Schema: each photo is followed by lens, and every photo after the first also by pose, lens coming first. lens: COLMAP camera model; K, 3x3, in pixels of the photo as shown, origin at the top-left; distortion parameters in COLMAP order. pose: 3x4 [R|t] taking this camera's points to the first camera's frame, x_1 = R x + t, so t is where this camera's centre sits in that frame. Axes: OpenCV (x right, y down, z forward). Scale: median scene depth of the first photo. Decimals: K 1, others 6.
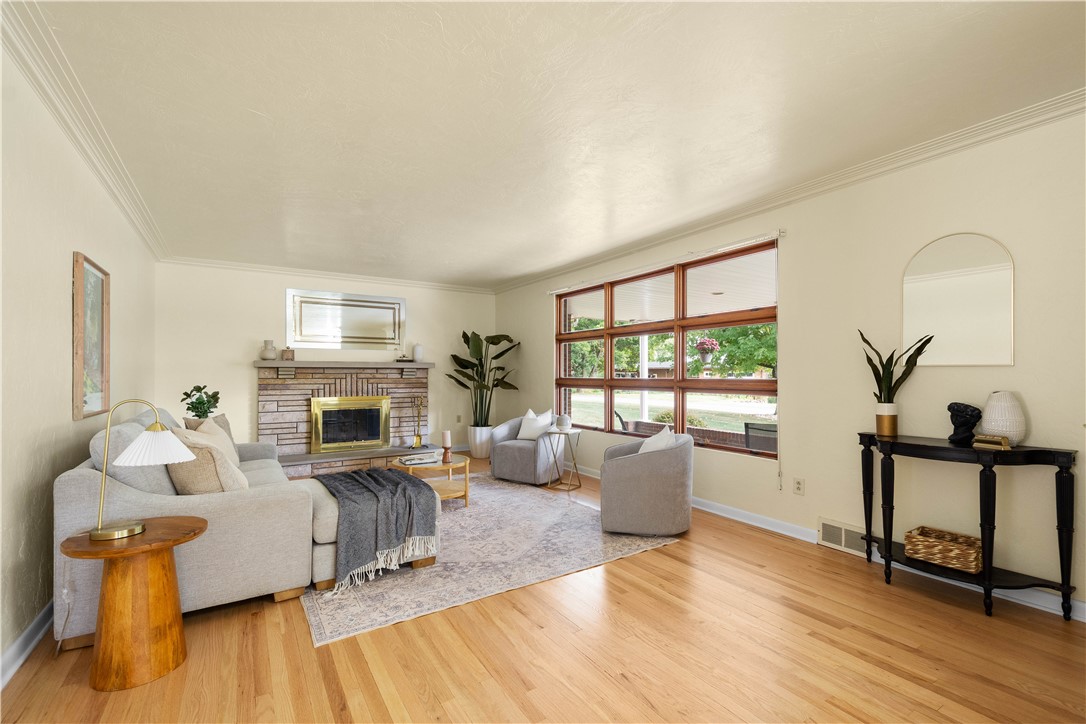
lens RADIAL K [[479.5, 0, 545.9], [0, 479.5, 372.1], [0, 0, 1]] dist [0.001410, 0.000141]
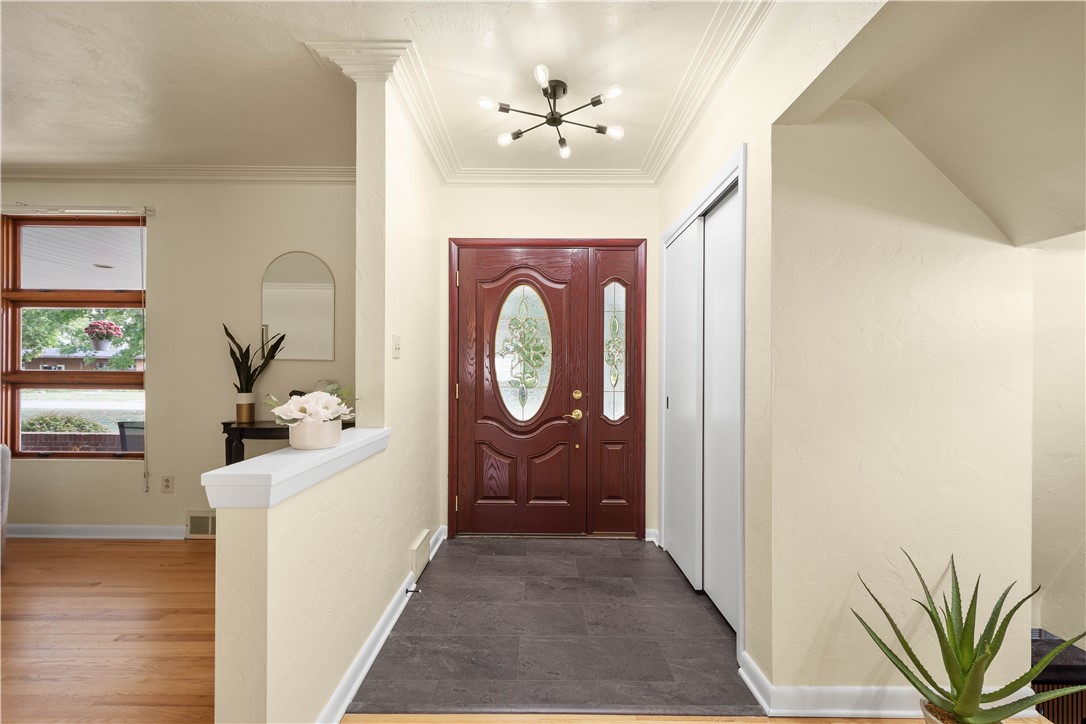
lens RADIAL K [[479.5, 0, 545.9], [0, 479.5, 372.1], [0, 0, 1]] dist [0.001410, 0.000141]
pose [[0.535076, -0.000761, 0.844804, 0.084846], [-0.012205, 0.999888, 0.008632, -0.000205], [-0.844716, -0.014929, 0.535007, -0.090524]]
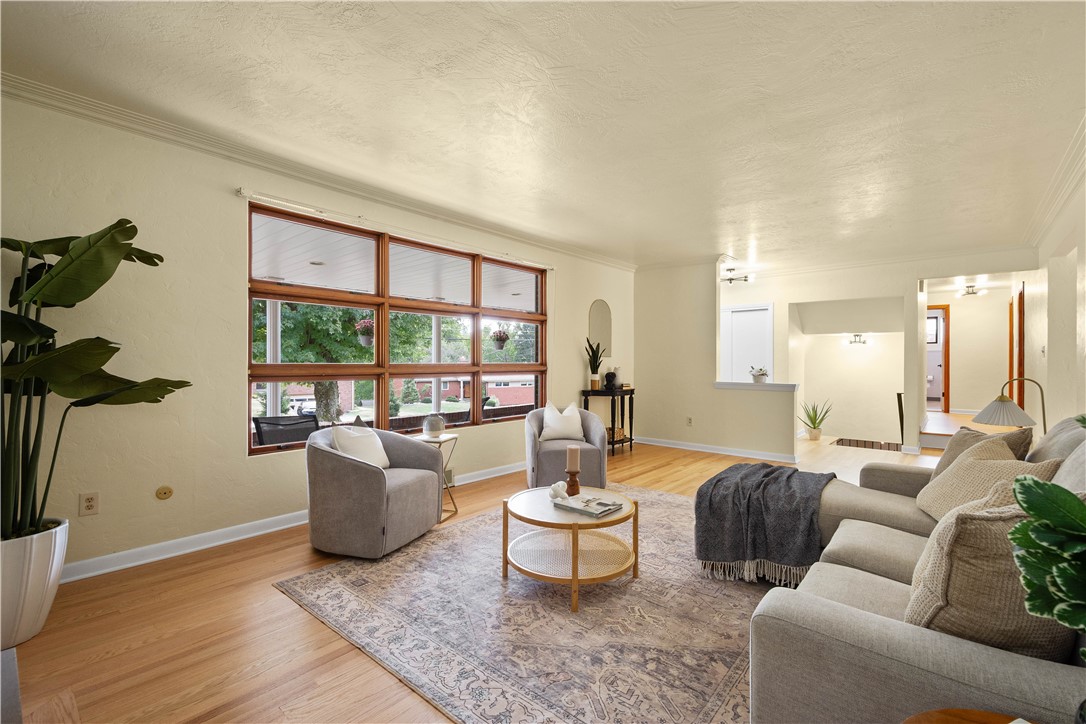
lens RADIAL K [[476.3, 0, 541.2], [0, 476.3, 360.2], [0, 0, 1]] dist [0.000269, -0.000054]
pose [[-0.275265, -0.001637, 0.961367, -0.674999], [-0.006278, 0.999980, -0.000095, 0.005406], [-0.961348, -0.006062, -0.275270, 1.016143]]
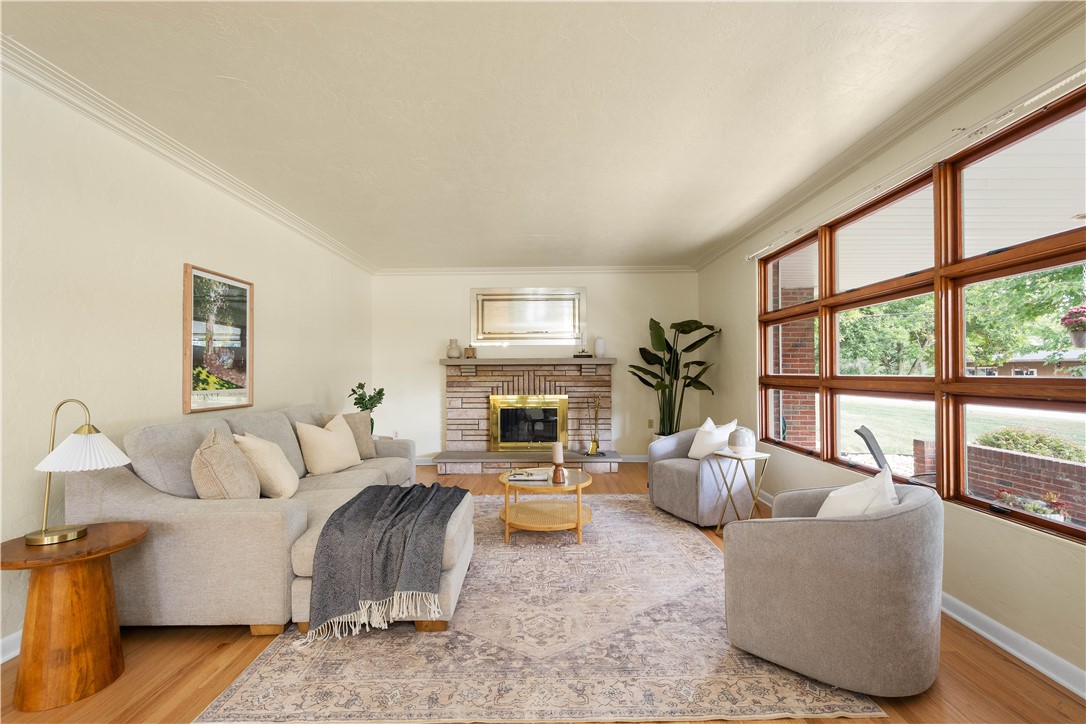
lens RADIAL K [[477.7, 0, 541.8], [0, 477.7, 366.2], [0, 0, 1]] dist [0.003568, 0.000064]
pose [[0.835181, -0.010839, -0.549869, 0.171474], [0.007712, 0.999938, -0.007998, 0.002240], [0.549922, 0.002439, 0.835213, 0.273131]]
